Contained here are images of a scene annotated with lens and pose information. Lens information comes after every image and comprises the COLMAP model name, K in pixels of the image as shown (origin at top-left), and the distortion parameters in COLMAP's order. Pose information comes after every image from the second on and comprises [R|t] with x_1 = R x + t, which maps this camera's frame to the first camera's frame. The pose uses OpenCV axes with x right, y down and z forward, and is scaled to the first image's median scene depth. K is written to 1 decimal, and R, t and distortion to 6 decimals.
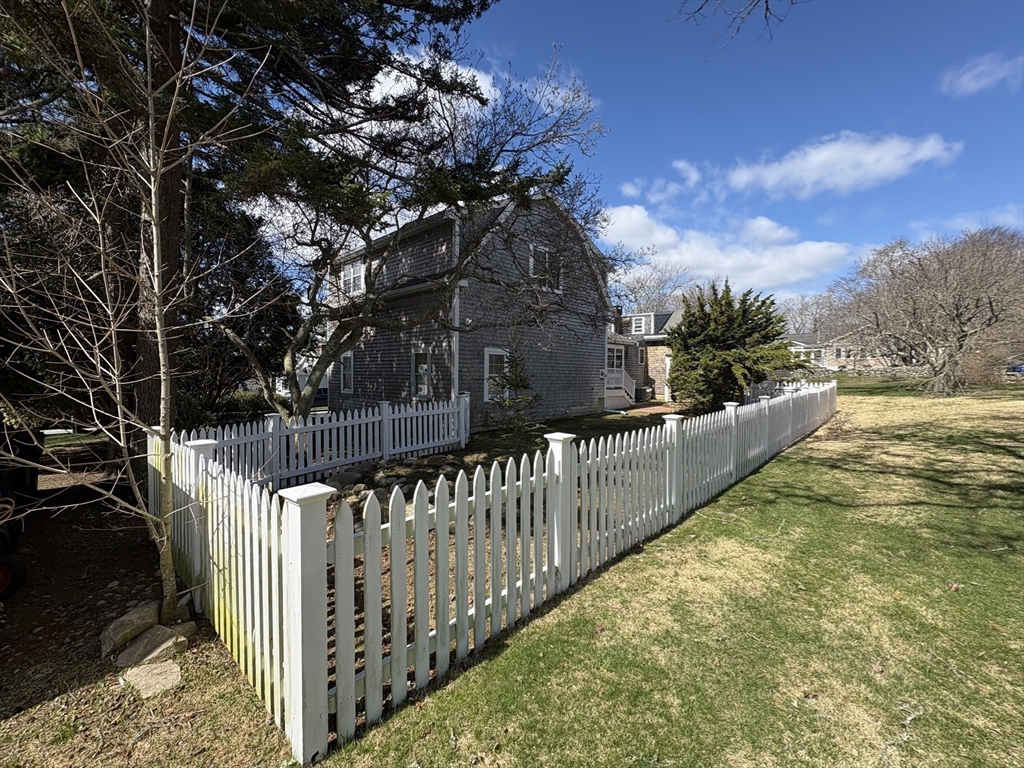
lens RADIAL K [[428.5, 0, 512.0], [0, 428.5, 384.0], [0, 0, 1]] dist [-0.000259, -0.000025]
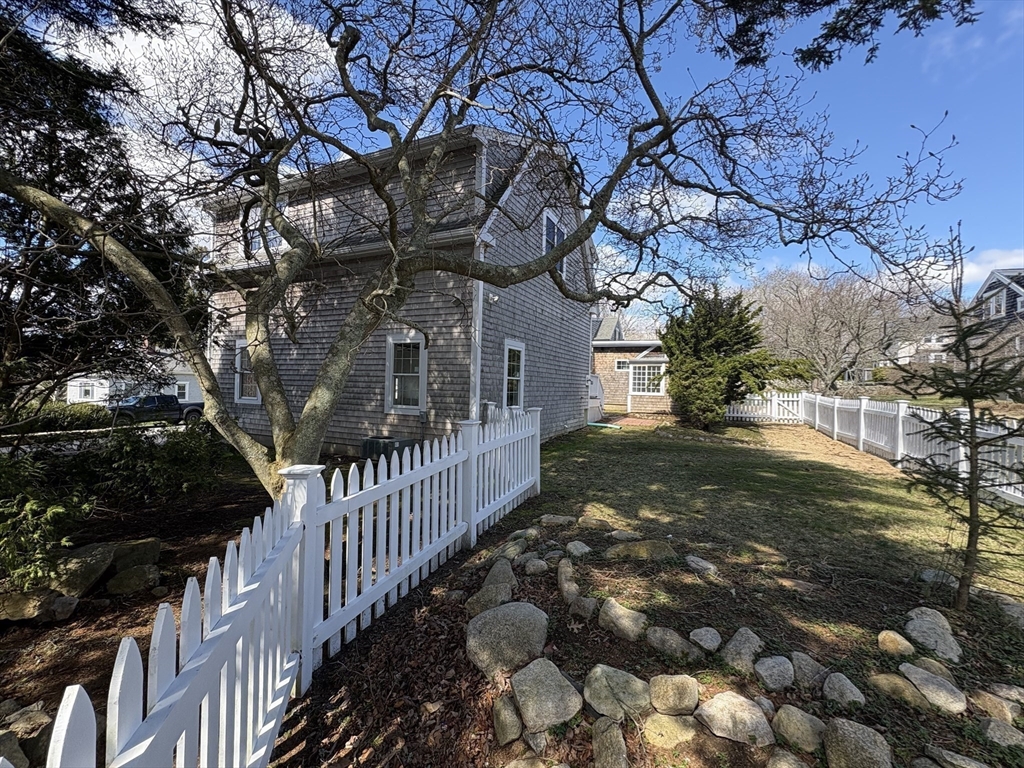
lens RADIAL K [[428.5, 0, 512.0], [0, 428.5, 384.0], [0, 0, 1]] dist [-0.000259, -0.000025]
pose [[0.947370, 0.014138, 0.319829, -0.238688], [-0.006931, 0.999696, -0.023661, 0.004932], [-0.320066, 0.020199, 0.947180, 0.281863]]
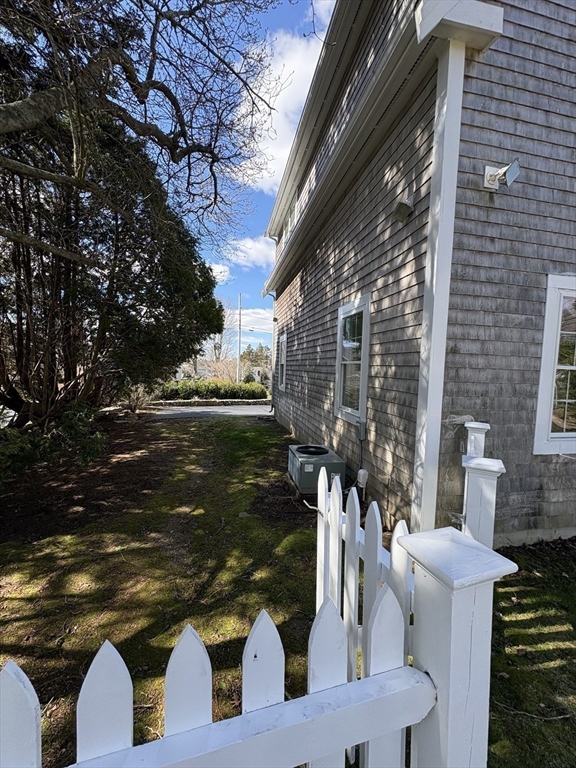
lens RADIAL K [[304.8, 0, 291.5], [0, 304.8, 384.0], [0, 0, 1]] dist [-0.000497, -0.000037]
pose [[0.823029, 0.041649, -0.566470, -0.075660], [-0.030447, 0.999109, 0.029221, -0.008162], [0.567182, -0.006803, 0.823564, 0.622057]]
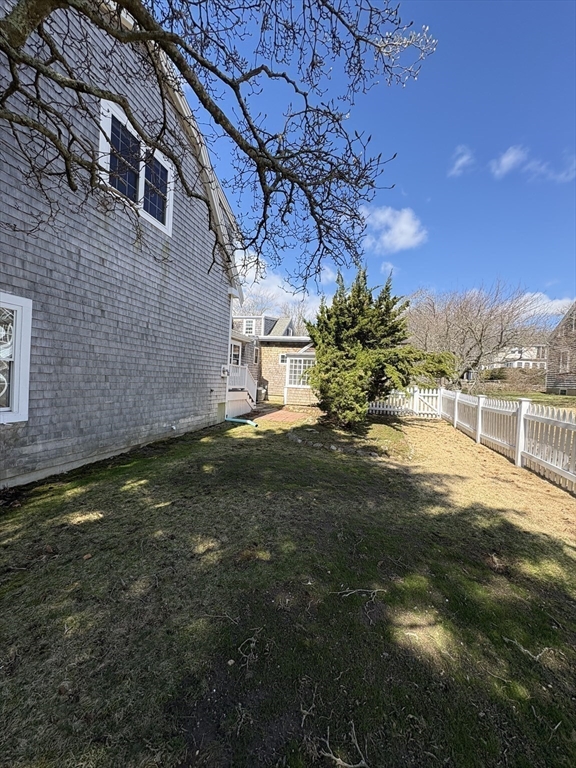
lens RADIAL K [[304.8, 0, 291.5], [0, 304.8, 384.0], [0, 0, 1]] dist [-0.000497, -0.000037]
pose [[0.878000, 0.026259, 0.477940, 0.069360], [-0.028956, 0.999579, -0.001726, -0.003966], [-0.477785, -0.012324, 0.878391, 0.553318]]
